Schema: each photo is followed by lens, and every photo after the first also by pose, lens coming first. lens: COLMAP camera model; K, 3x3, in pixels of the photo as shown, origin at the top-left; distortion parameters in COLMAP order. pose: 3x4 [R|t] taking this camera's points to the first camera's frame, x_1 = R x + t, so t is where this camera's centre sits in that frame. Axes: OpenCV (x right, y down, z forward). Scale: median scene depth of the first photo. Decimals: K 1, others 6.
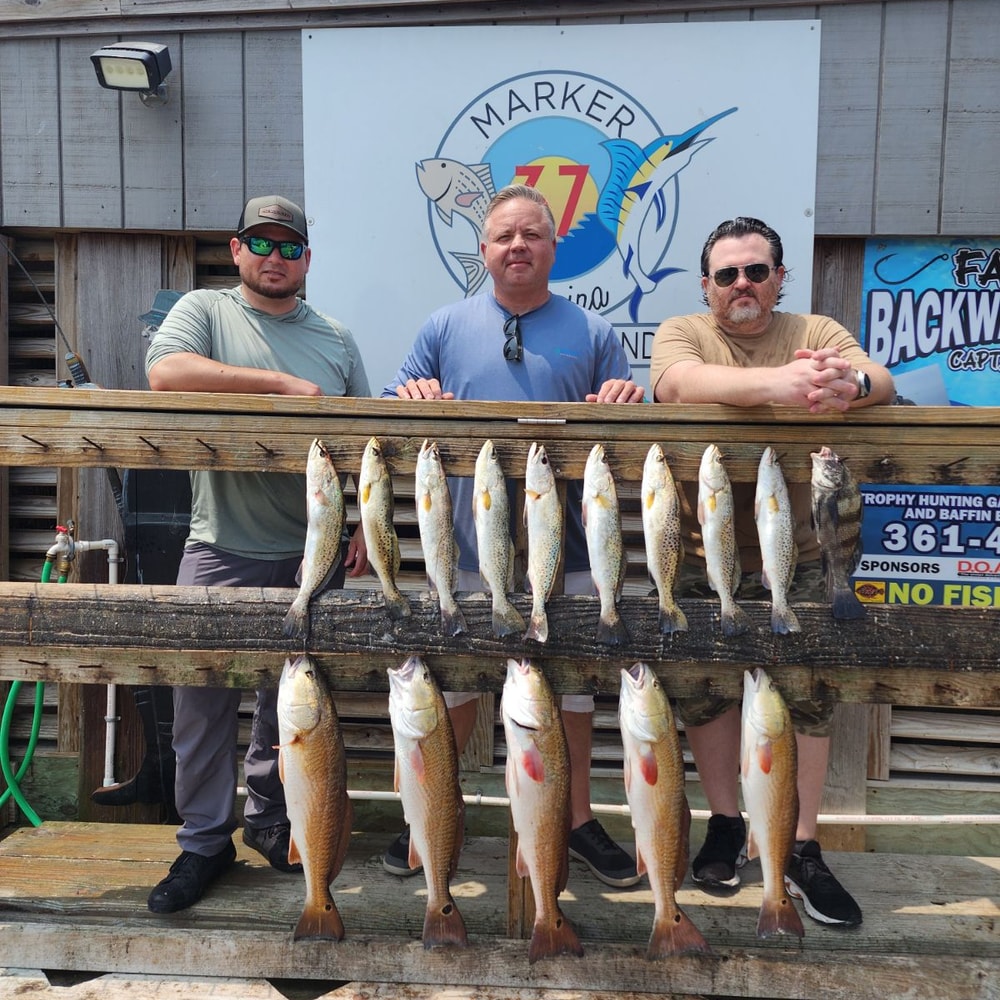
lens RADIAL K [[858.2, 0, 493.7], [0, 858.2, 495.7], [0, 0, 1]] dist [0.051021, -0.047571]
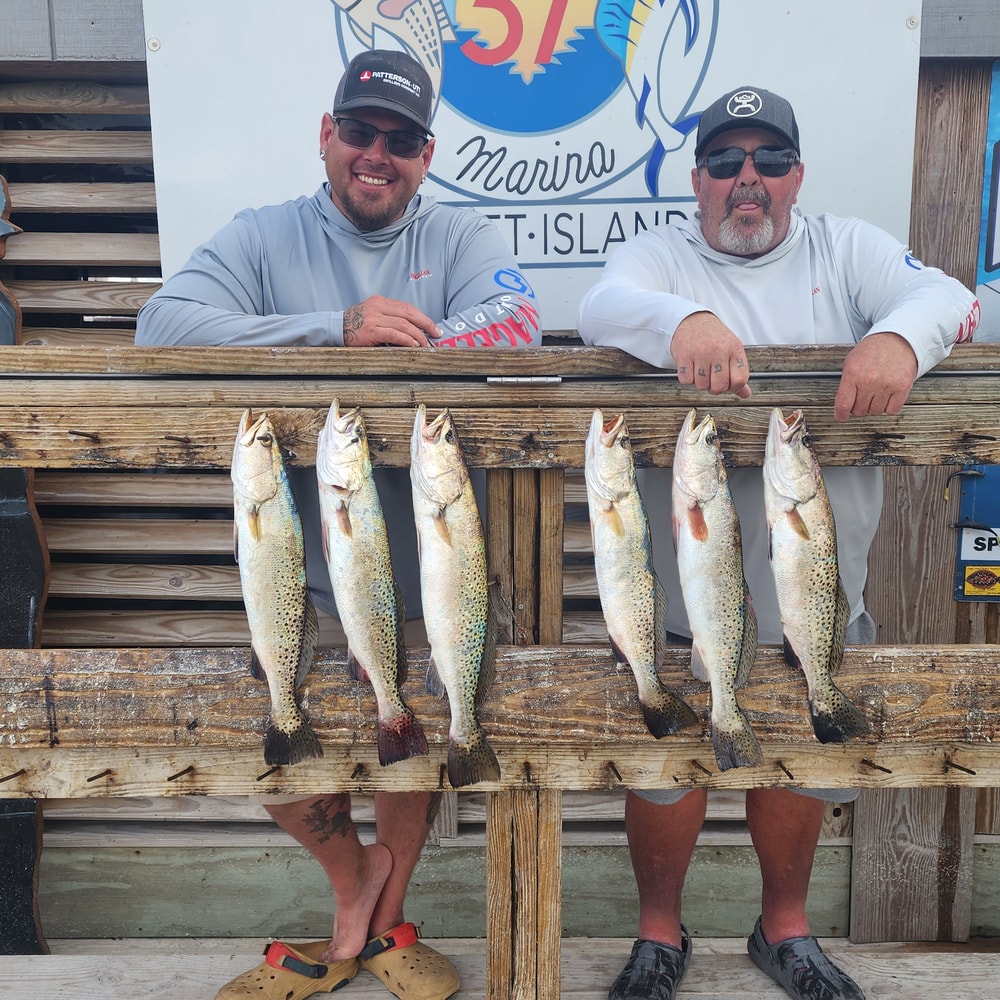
lens RADIAL K [[1123.9, 0, 495.5], [0, 1123.9, 504.1], [0, 0, 1]] dist [0.027179, 0.000000]
pose [[0.998689, -0.027463, 0.043199, -0.002902], [0.022865, 0.994362, 0.103543, -0.057698], [-0.045799, -0.102419, 0.993686, 0.113860]]
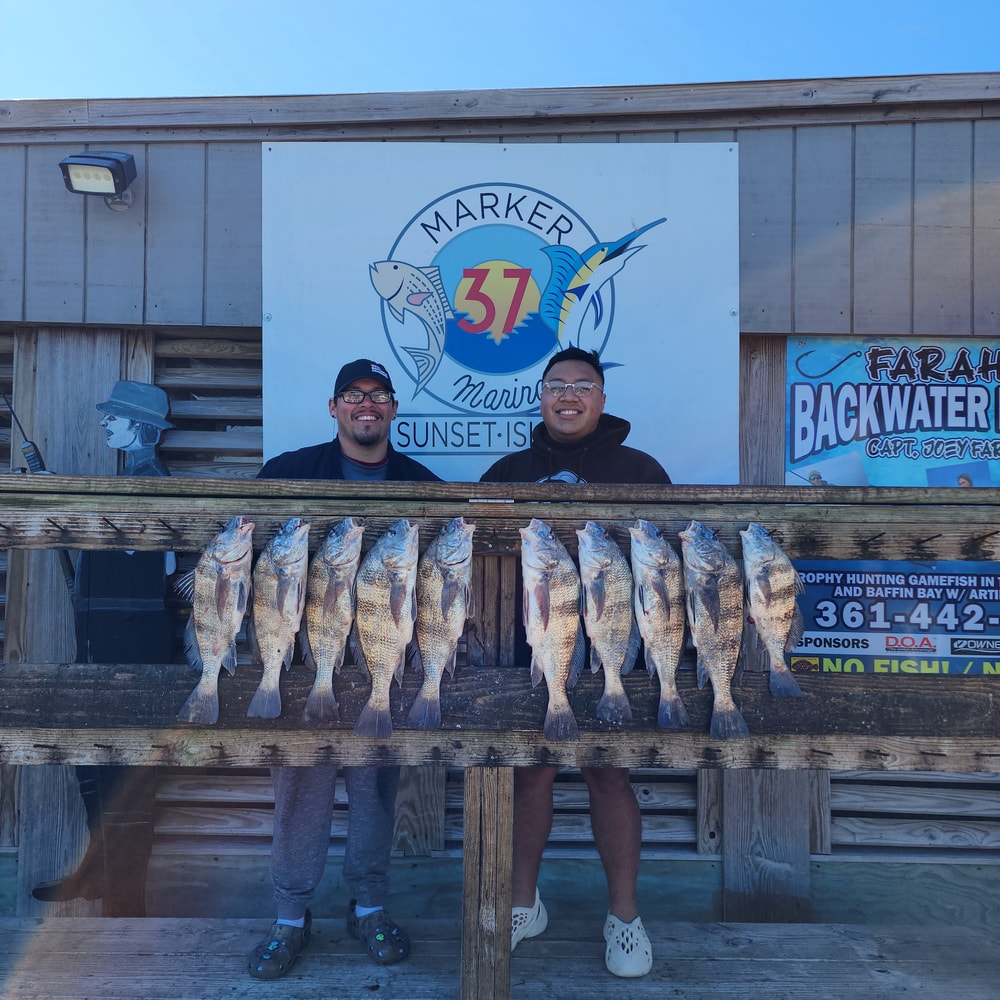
lens RADIAL K [[858.2, 0, 483.9], [0, 858.2, 512.4], [0, 0, 1]] dist [0.051021, -0.047571]
pose [[0.998627, -0.004938, 0.052142, -0.006042], [0.009482, 0.996141, -0.087251, 0.012697], [-0.051510, 0.087626, 0.994821, -0.036132]]
